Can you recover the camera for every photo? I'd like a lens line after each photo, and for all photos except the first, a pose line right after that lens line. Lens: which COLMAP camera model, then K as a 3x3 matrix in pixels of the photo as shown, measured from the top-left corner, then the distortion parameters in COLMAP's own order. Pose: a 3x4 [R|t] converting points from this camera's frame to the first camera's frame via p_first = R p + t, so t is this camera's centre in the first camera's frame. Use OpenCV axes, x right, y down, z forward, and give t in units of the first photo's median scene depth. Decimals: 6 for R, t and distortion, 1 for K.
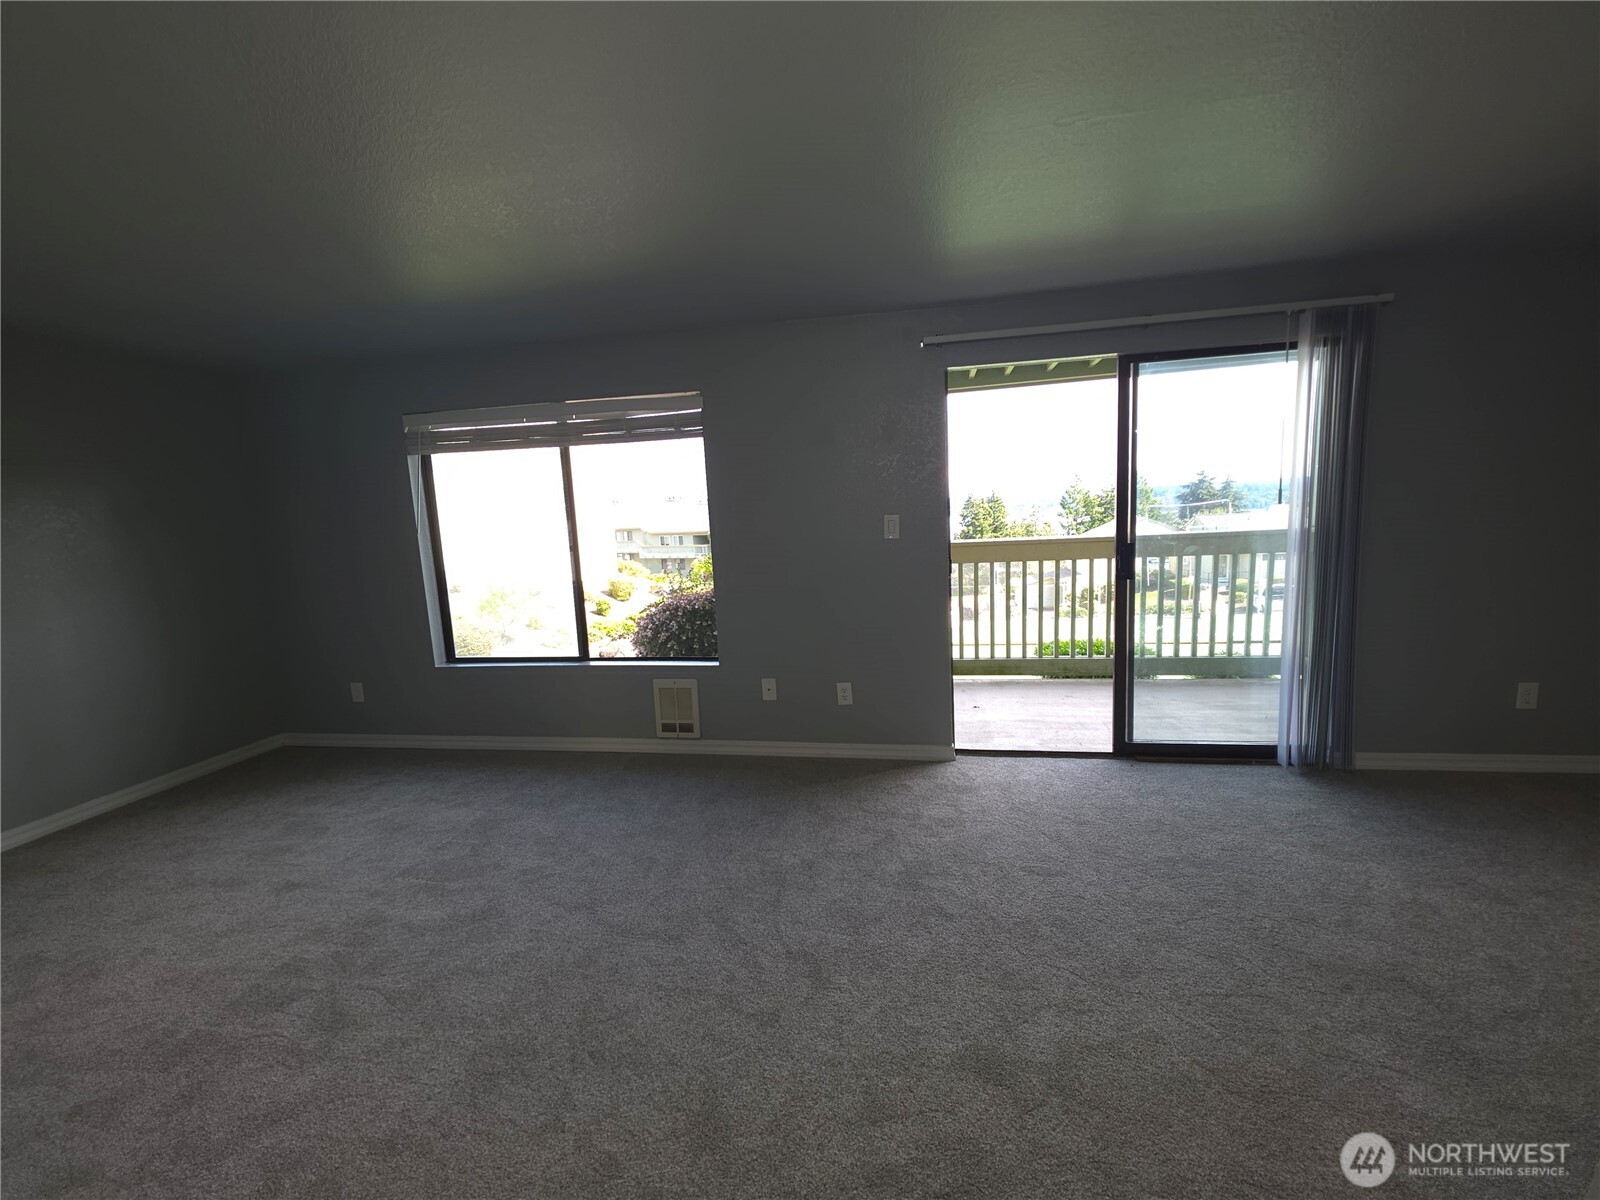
lens RADIAL K [[637.8, 0, 801.3], [0, 637.8, 594.7], [0, 0, 1]] dist [0.020714, -0.010933]
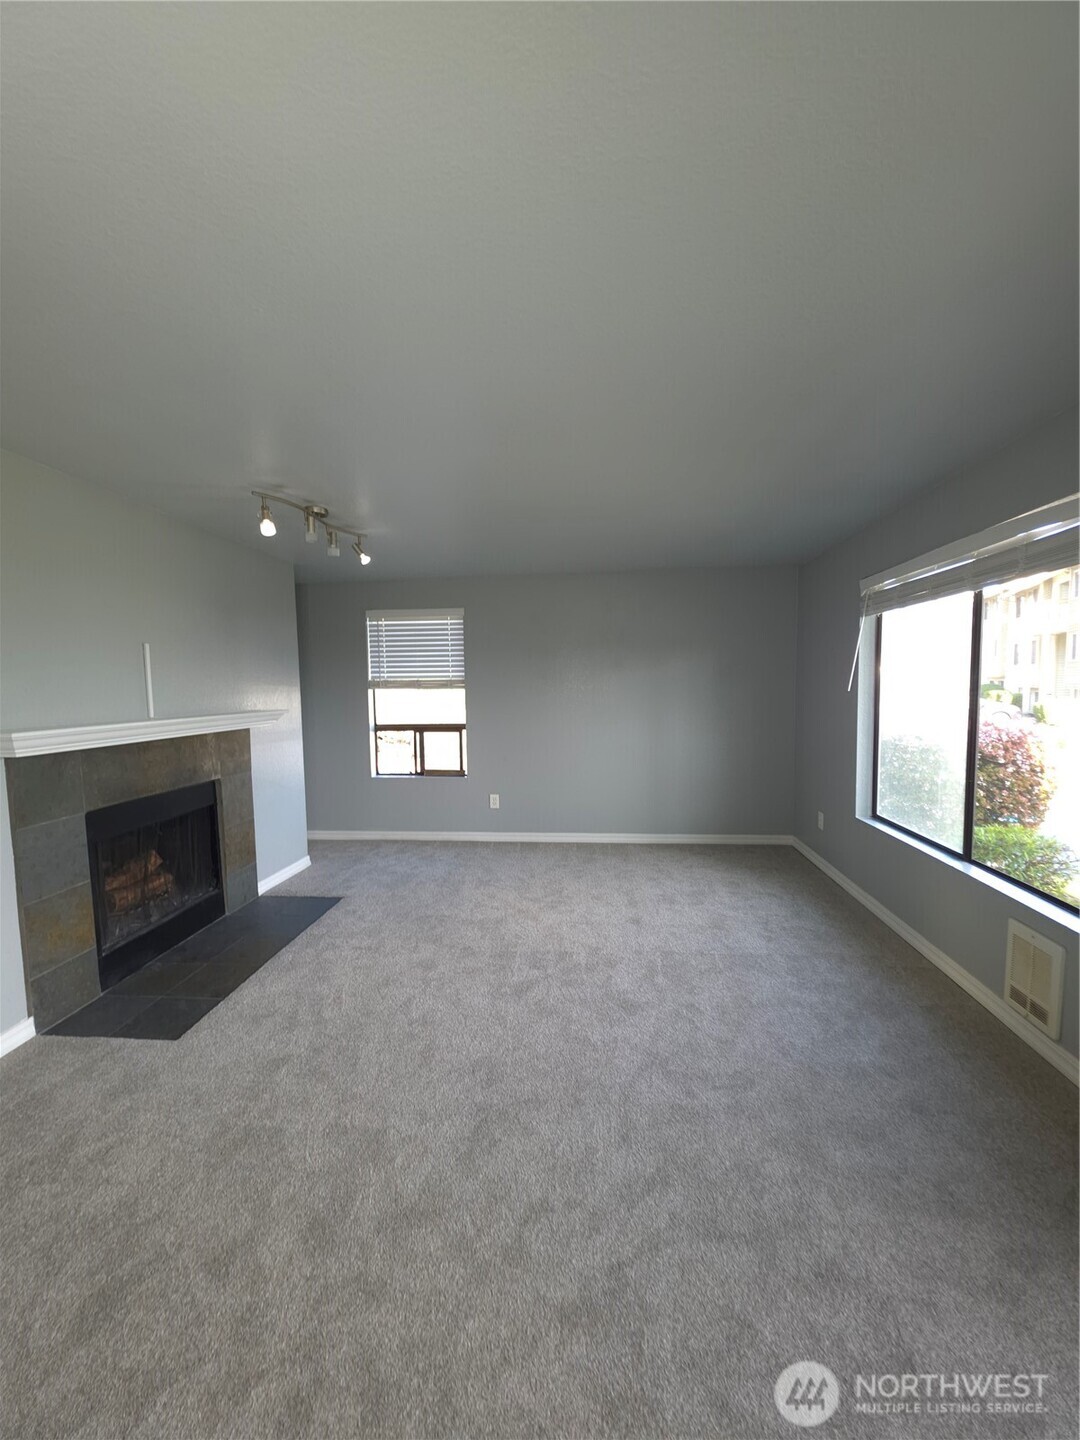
lens RADIAL K [[574.0, 0, 545.3], [0, 574.0, 730.6], [0, 0, 1]] dist [0.020714, -0.010933]
pose [[0.084708, 0.124002, -0.988660, 0.366544], [-0.118926, 0.986391, 0.113528, -0.088871], [0.989283, 0.107961, 0.098302, 0.489112]]
